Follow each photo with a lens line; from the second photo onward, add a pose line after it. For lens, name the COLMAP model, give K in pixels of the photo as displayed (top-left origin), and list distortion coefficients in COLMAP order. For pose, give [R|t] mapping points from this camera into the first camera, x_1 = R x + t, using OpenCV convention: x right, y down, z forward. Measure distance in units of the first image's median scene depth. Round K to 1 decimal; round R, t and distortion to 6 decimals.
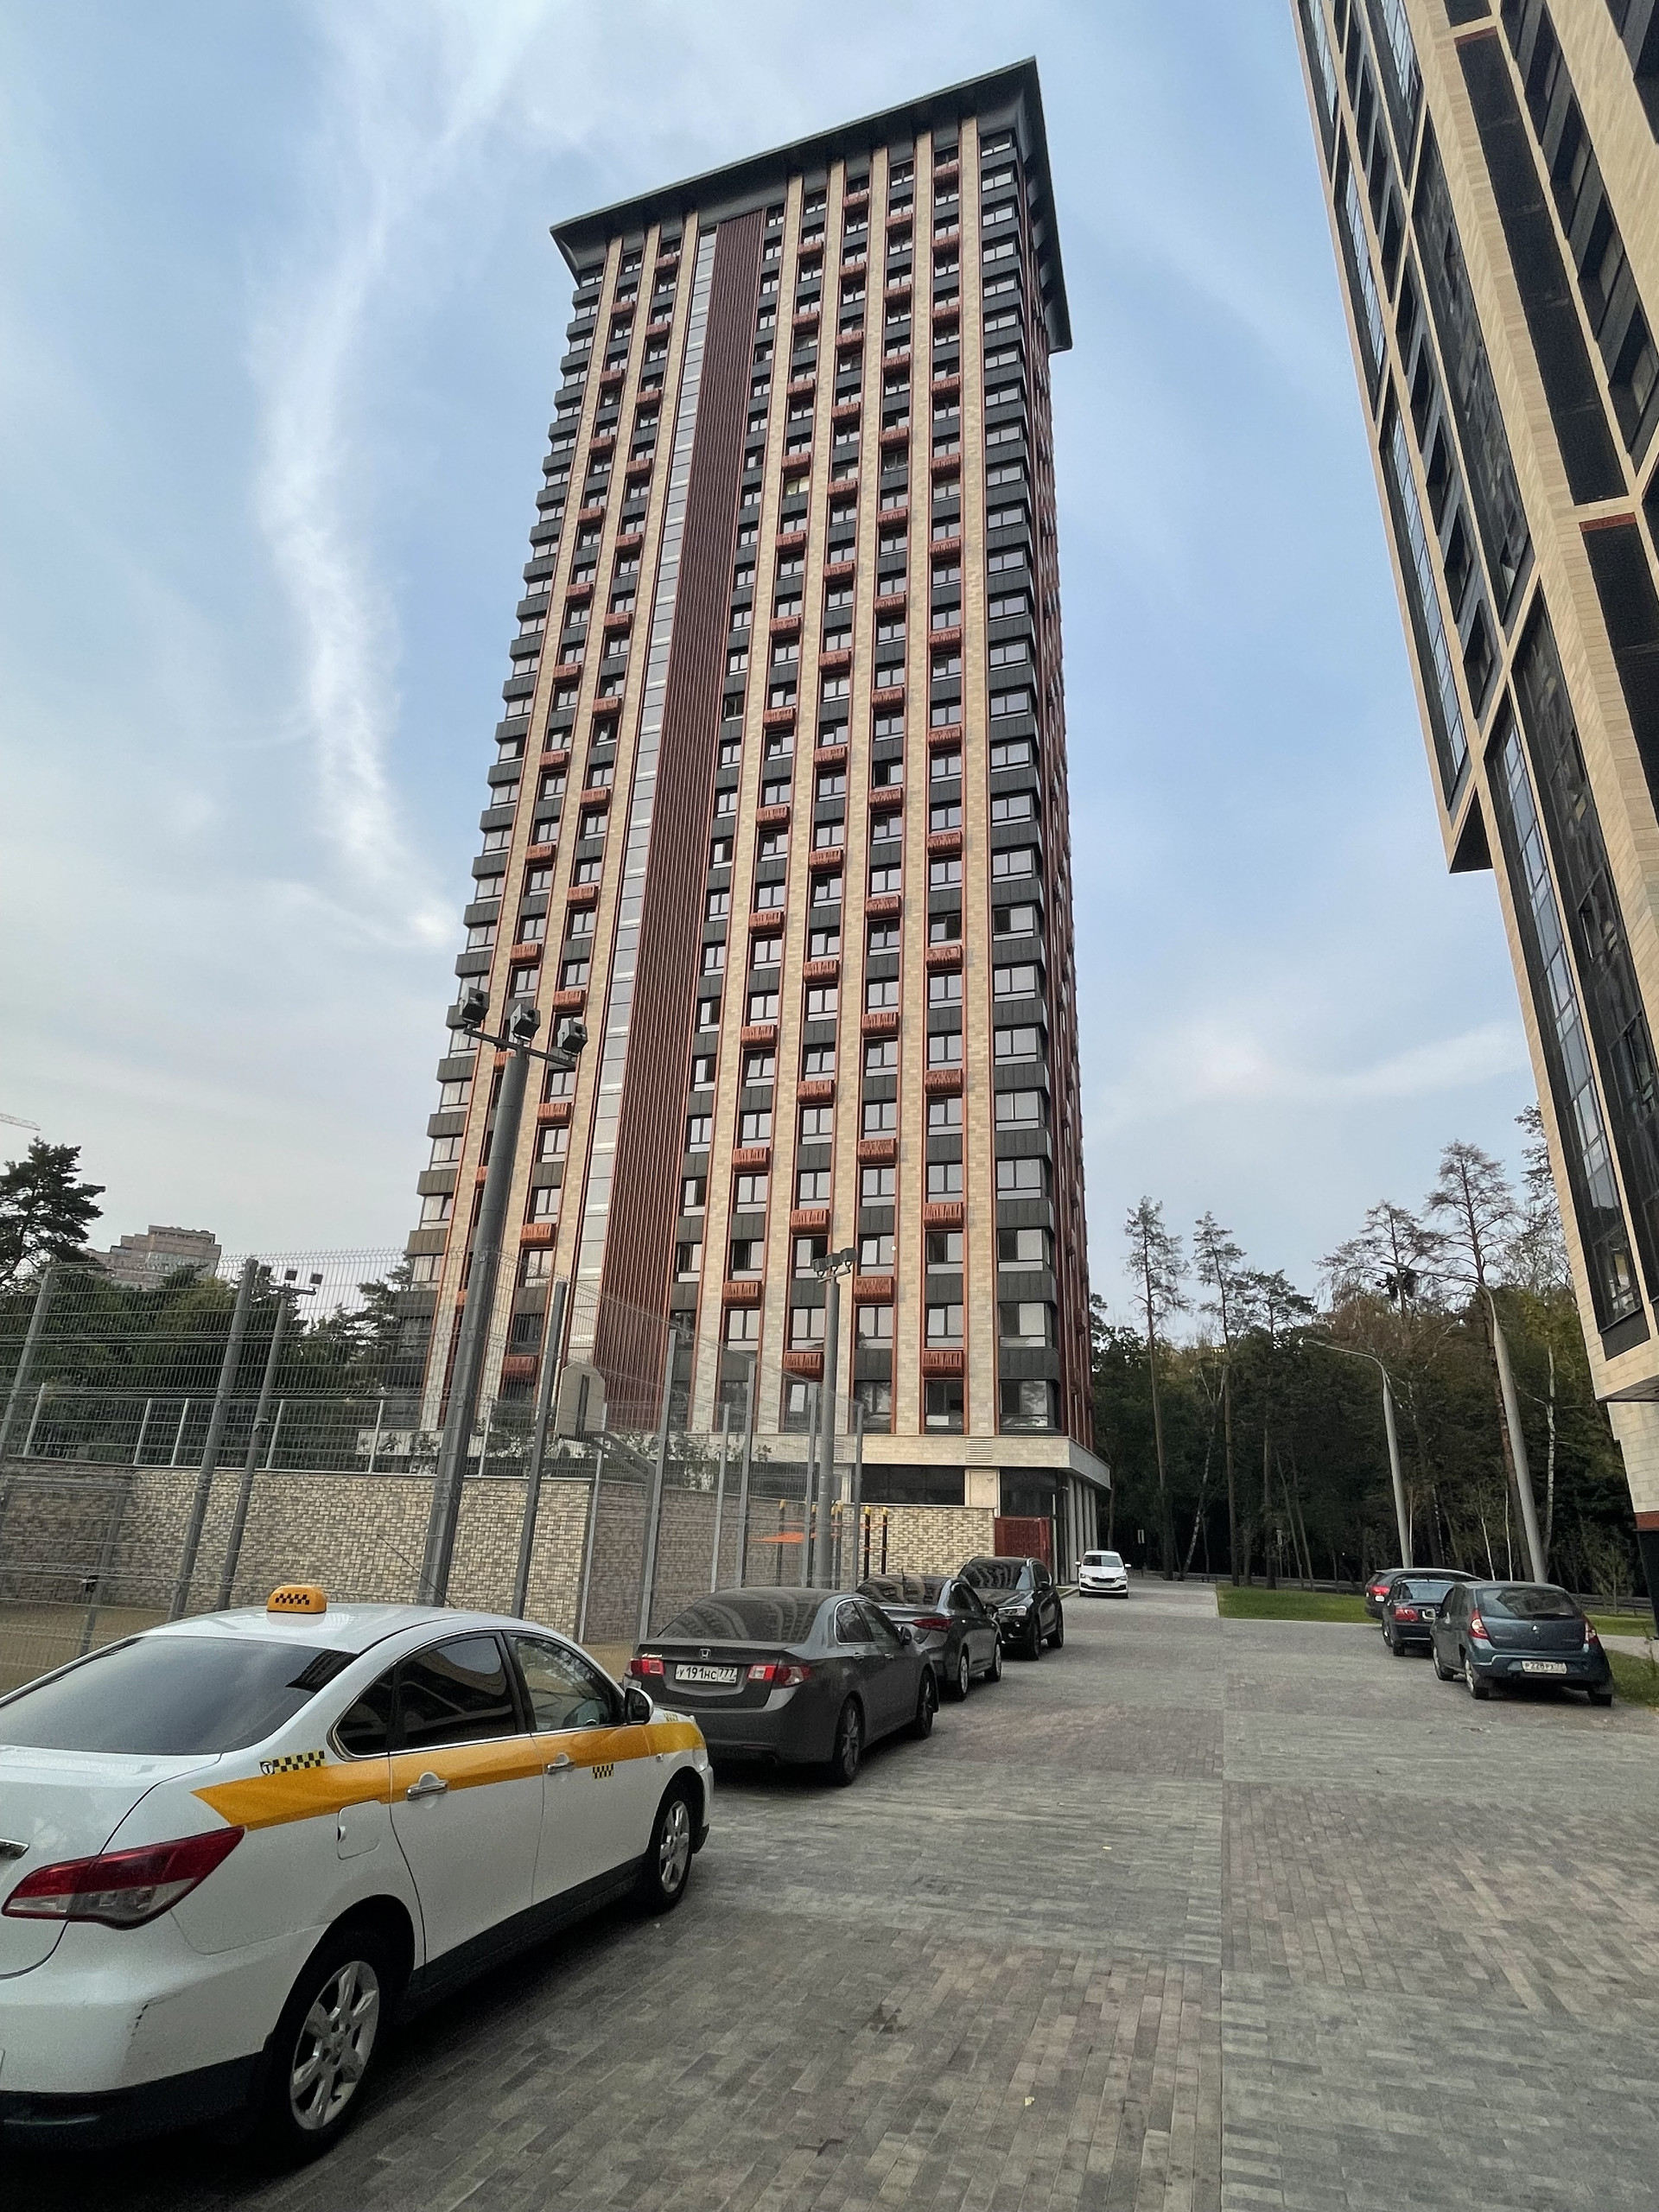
lens RADIAL K [[1145.4, 0, 829.5], [0, 1145.4, 1106.0], [0, 0, 1]] dist [0.000513, -0.000209]
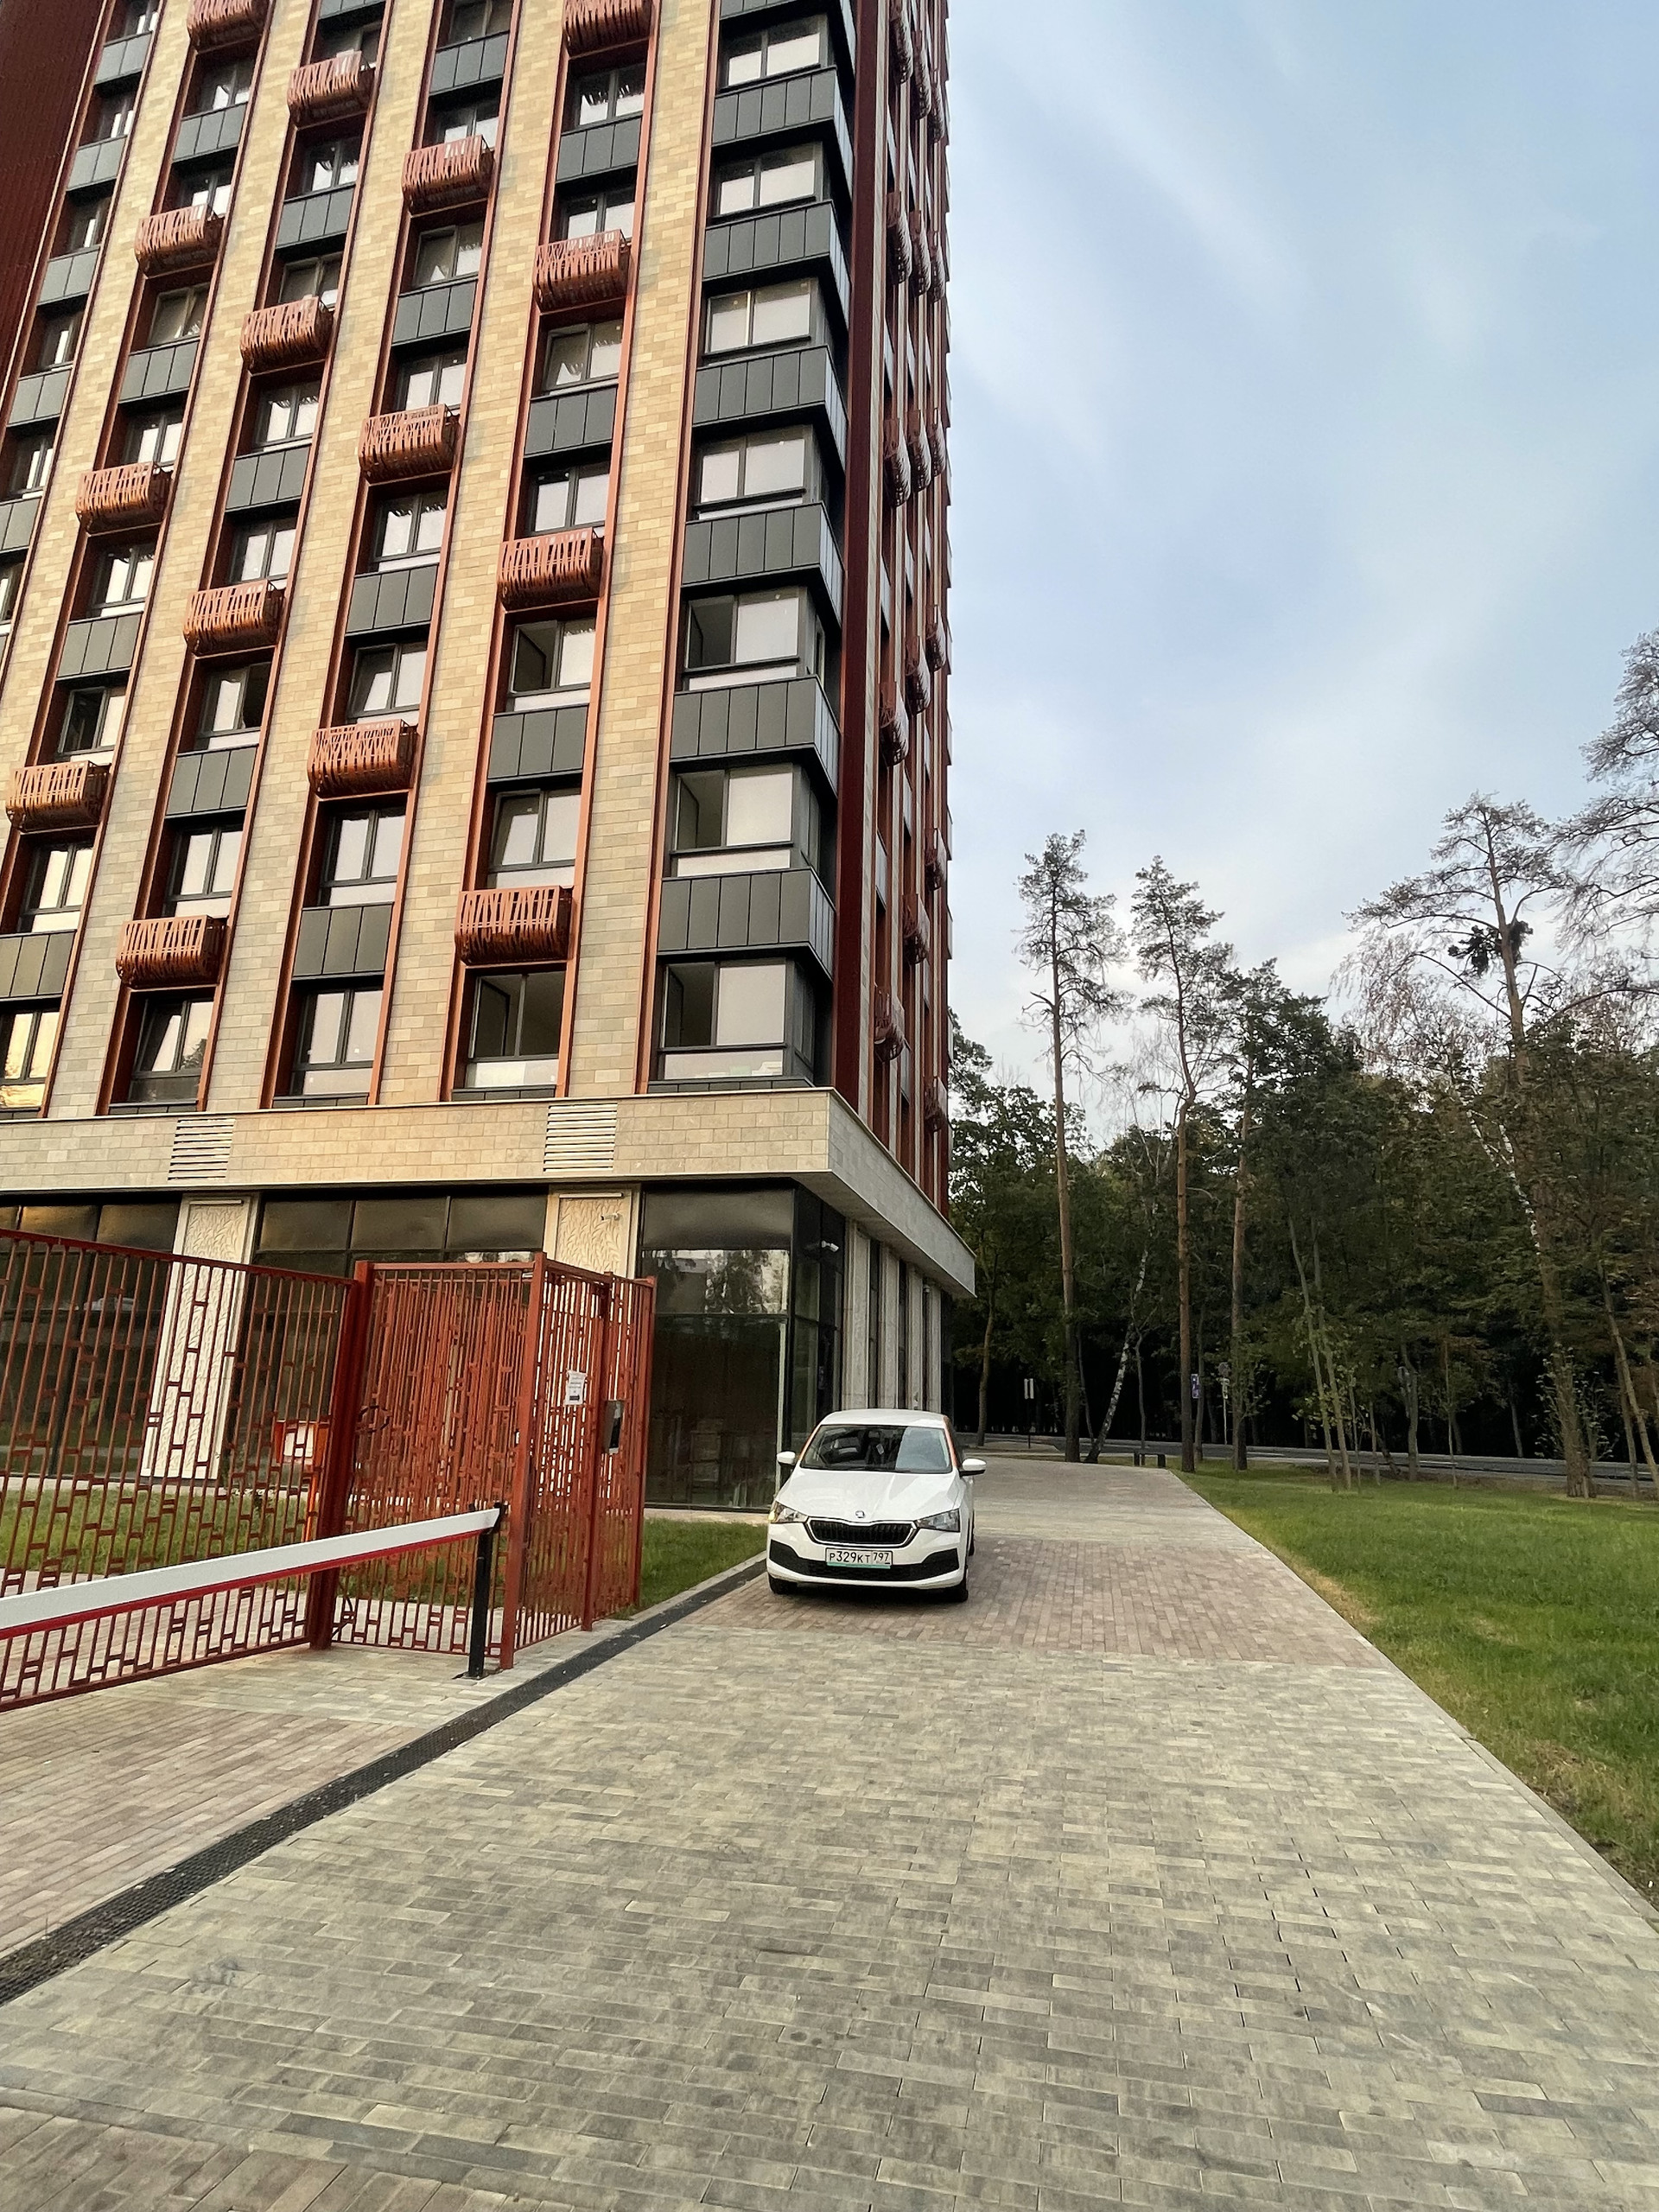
lens RADIAL K [[1145.4, 0, 829.5], [0, 1145.4, 1106.0], [0, 0, 1]] dist [0.000513, -0.000209]
pose [[0.996536, 0.006905, 0.082875, 0.122042], [-0.015847, 0.994054, 0.107726, 0.174274], [-0.081639, -0.108666, 0.990720, 0.448126]]
